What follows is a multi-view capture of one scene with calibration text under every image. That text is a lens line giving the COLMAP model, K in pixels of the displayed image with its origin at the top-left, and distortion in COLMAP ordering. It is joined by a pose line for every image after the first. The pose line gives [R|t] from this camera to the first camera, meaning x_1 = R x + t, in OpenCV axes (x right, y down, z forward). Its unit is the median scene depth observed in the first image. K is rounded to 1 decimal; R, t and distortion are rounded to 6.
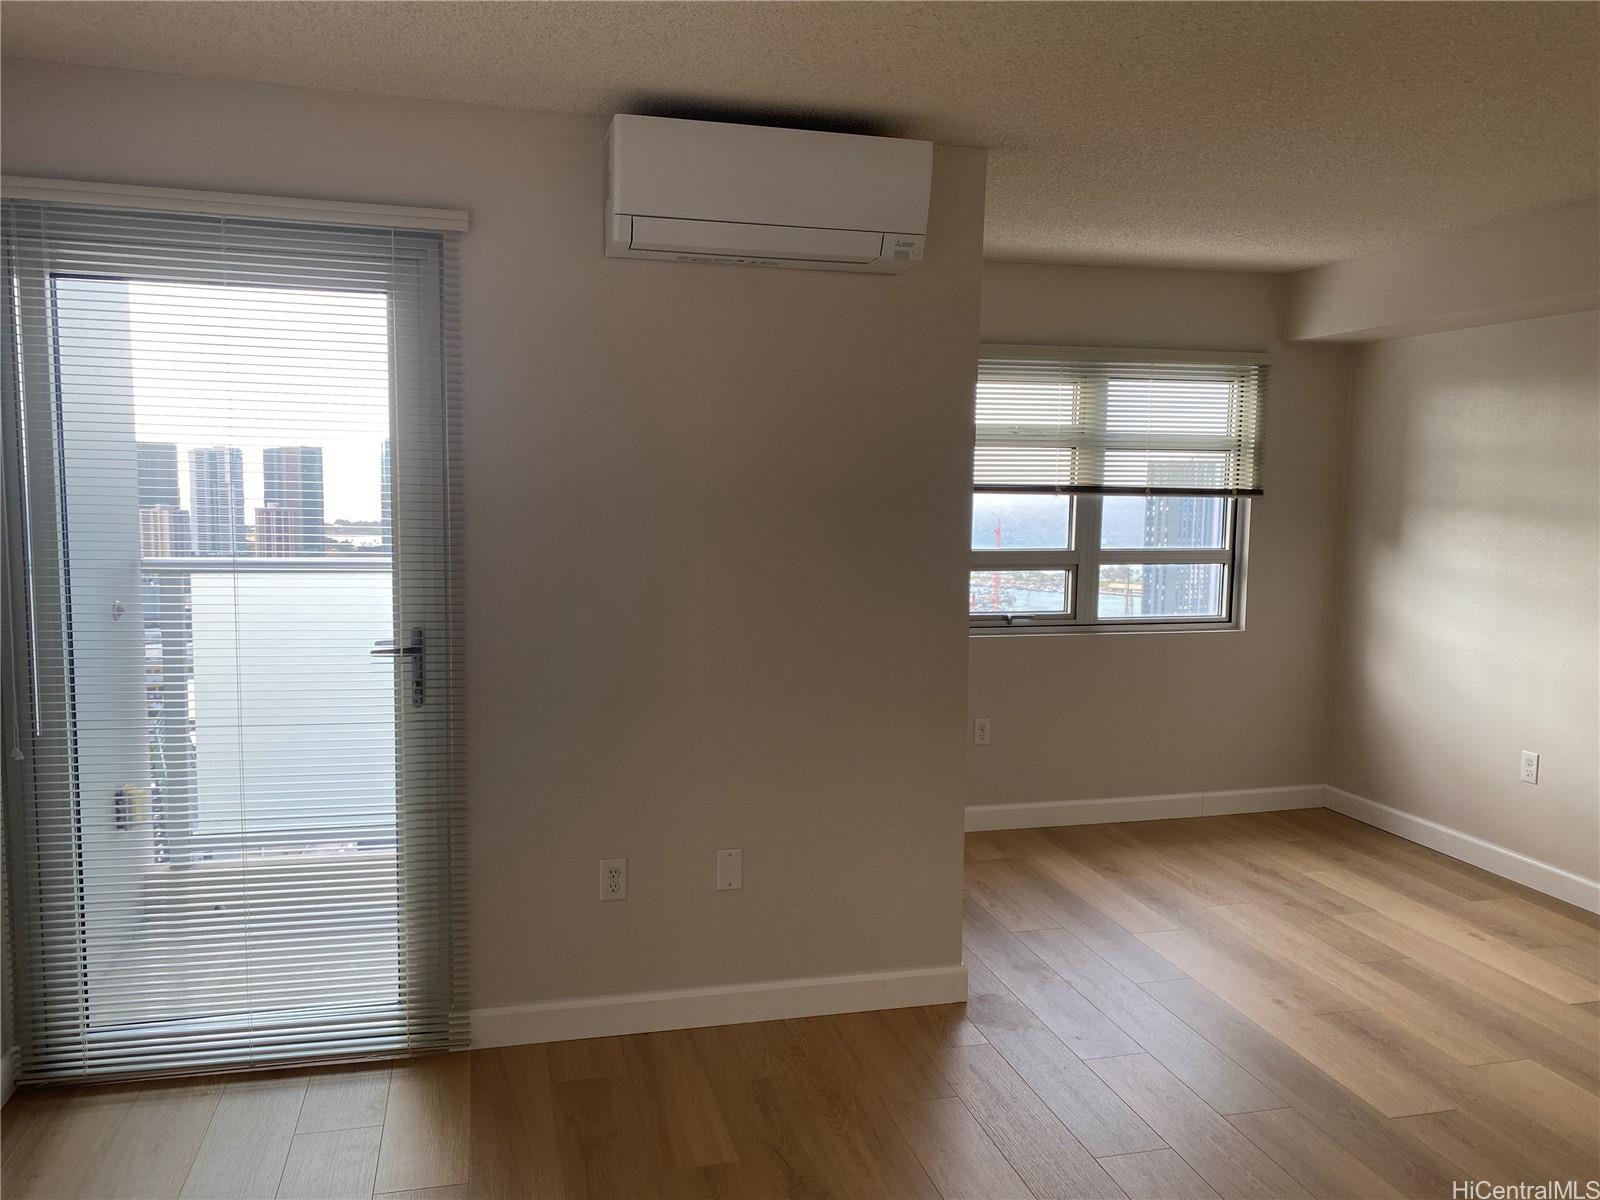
lens RADIAL K [[1202.8, 0, 809.7], [0, 1202.8, 594.0], [0, 0, 1]] dist [0.121485, -0.129083]
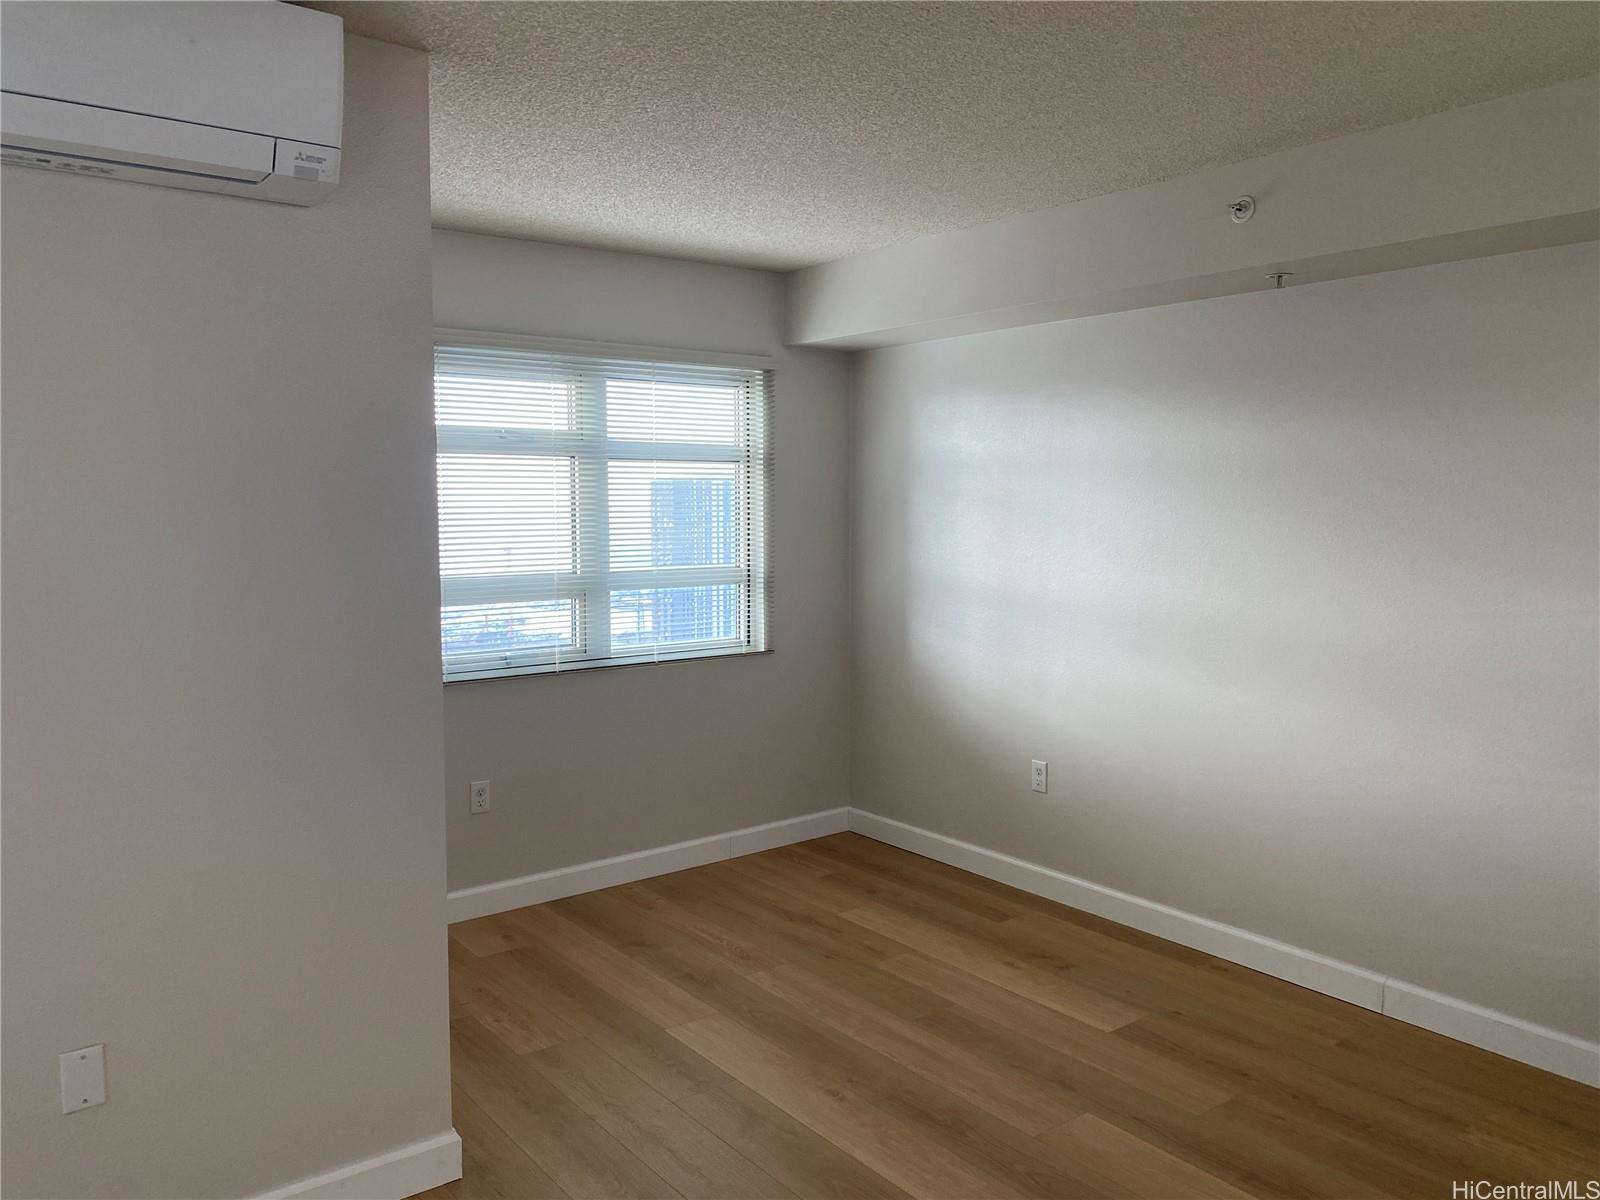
lens RADIAL K [[1202.8, 0, 809.7], [0, 1202.8, 594.0], [0, 0, 1]] dist [0.121485, -0.129083]
pose [[0.919796, -0.046676, 0.389611, 0.044105], [0.052836, 0.998590, -0.005103, -0.013004], [-0.388824, 0.025279, 0.920965, 0.190516]]
